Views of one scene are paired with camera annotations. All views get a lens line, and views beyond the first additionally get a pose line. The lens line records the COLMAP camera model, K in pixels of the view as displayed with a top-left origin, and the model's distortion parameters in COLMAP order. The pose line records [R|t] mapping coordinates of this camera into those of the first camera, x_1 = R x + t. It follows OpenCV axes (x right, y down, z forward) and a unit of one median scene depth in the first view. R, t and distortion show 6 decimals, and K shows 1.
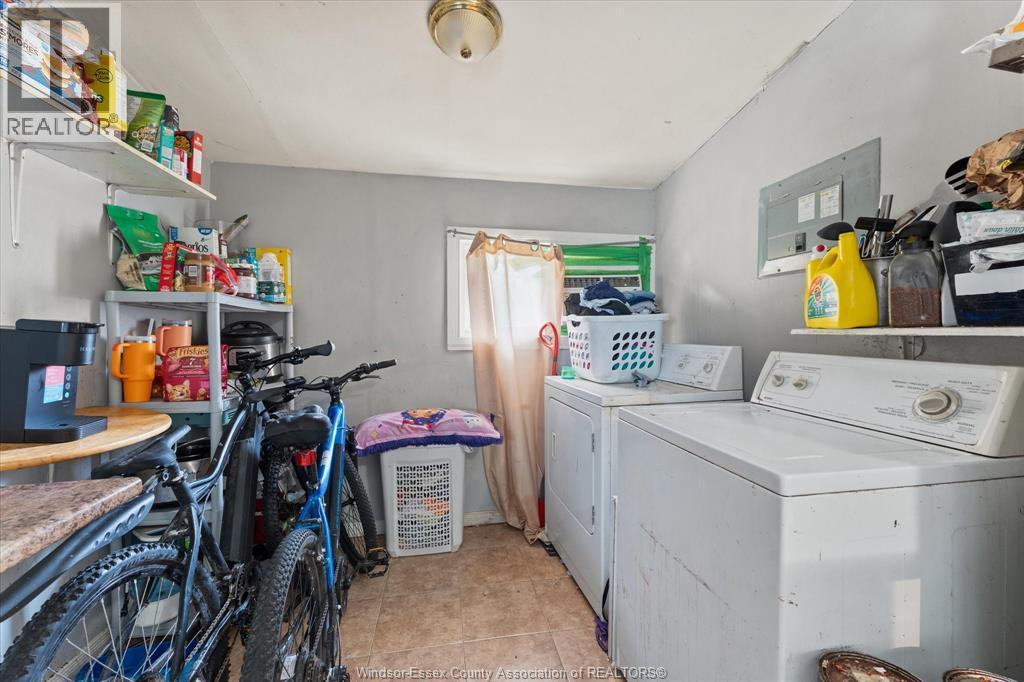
lens RADIAL K [[409.9, 0, 513.7], [0, 409.9, 335.2], [0, 0, 1]] dist [-0.000534, -0.000265]
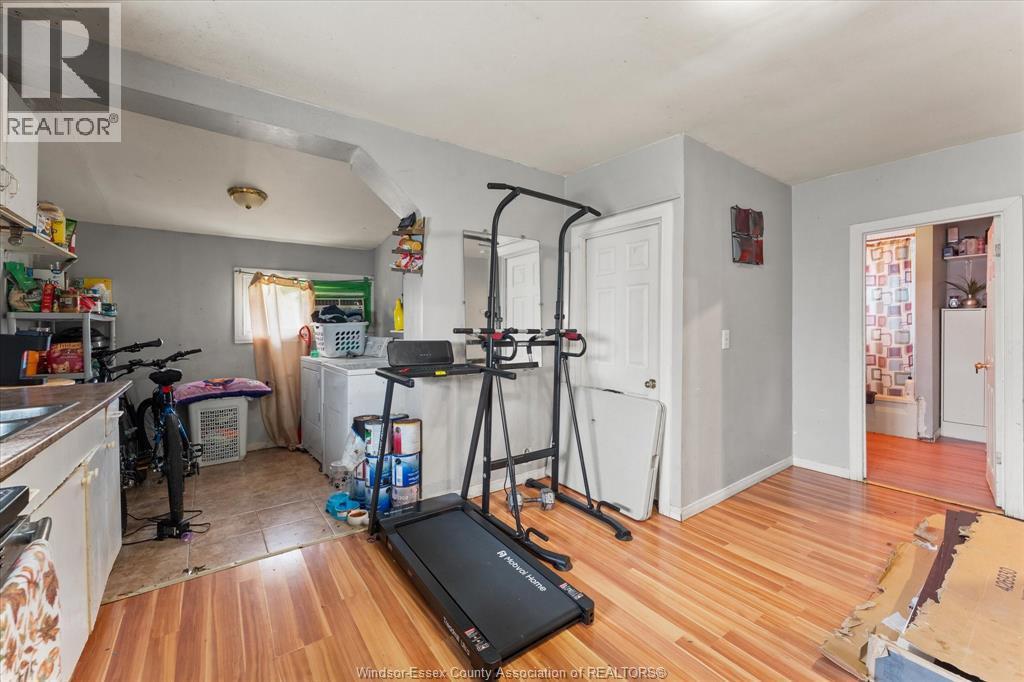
lens RADIAL K [[415.1, 0, 513.2], [0, 415.1, 325.6], [0, 0, 1]] dist [0.001269, 0.000156]
pose [[0.898447, -0.005812, 0.439044, 0.130736], [0.010333, 0.999915, -0.007909, -0.010980], [-0.438961, 0.011642, 0.898431, -1.176636]]
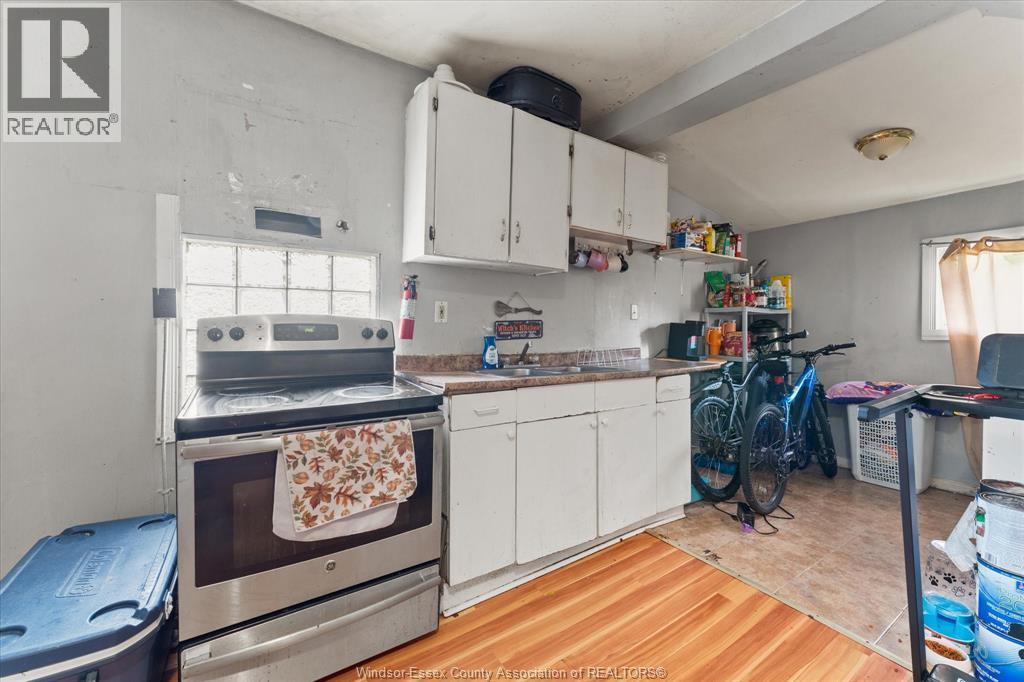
lens RADIAL K [[409.9, 0, 513.7], [0, 409.9, 335.2], [0, 0, 1]] dist [-0.000534, -0.000265]
pose [[0.386612, 0.015081, -0.922119, 0.612048], [-0.010392, 0.999874, 0.011996, 0.025406], [0.922184, 0.004945, 0.386720, -0.742295]]
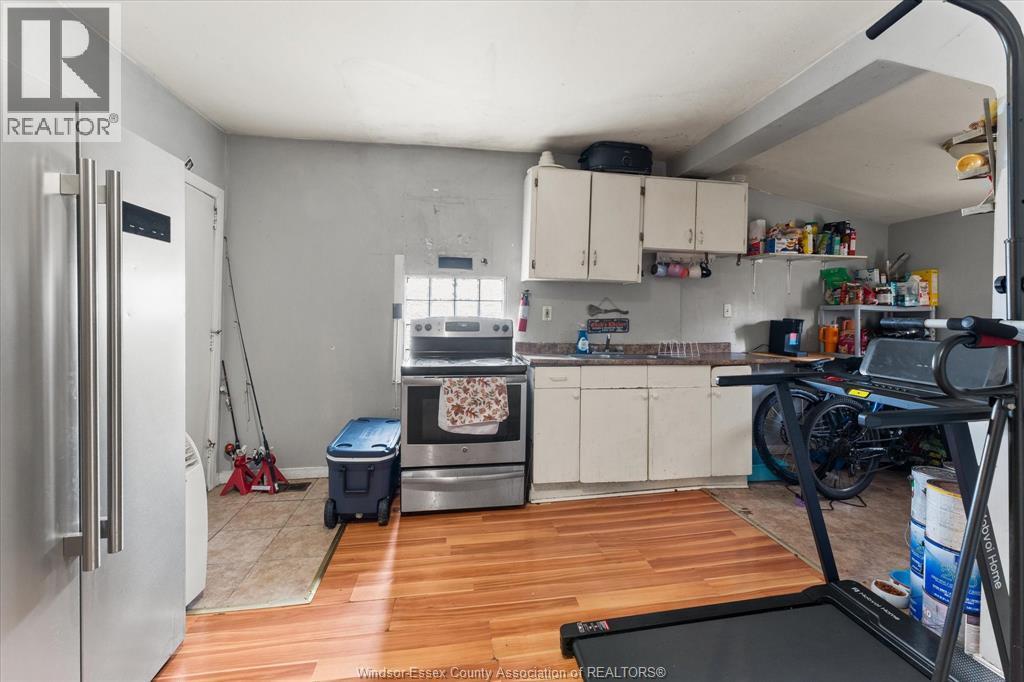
lens RADIAL K [[407.9, 0, 514.1], [0, 407.9, 320.4], [0, 0, 1]] dist [0.000762, 0.000032]
pose [[-0.021203, 0.005547, -0.999760, 1.129456], [-0.017997, 0.999820, 0.005929, -0.001150], [0.999613, 0.018118, -0.021100, -0.591015]]
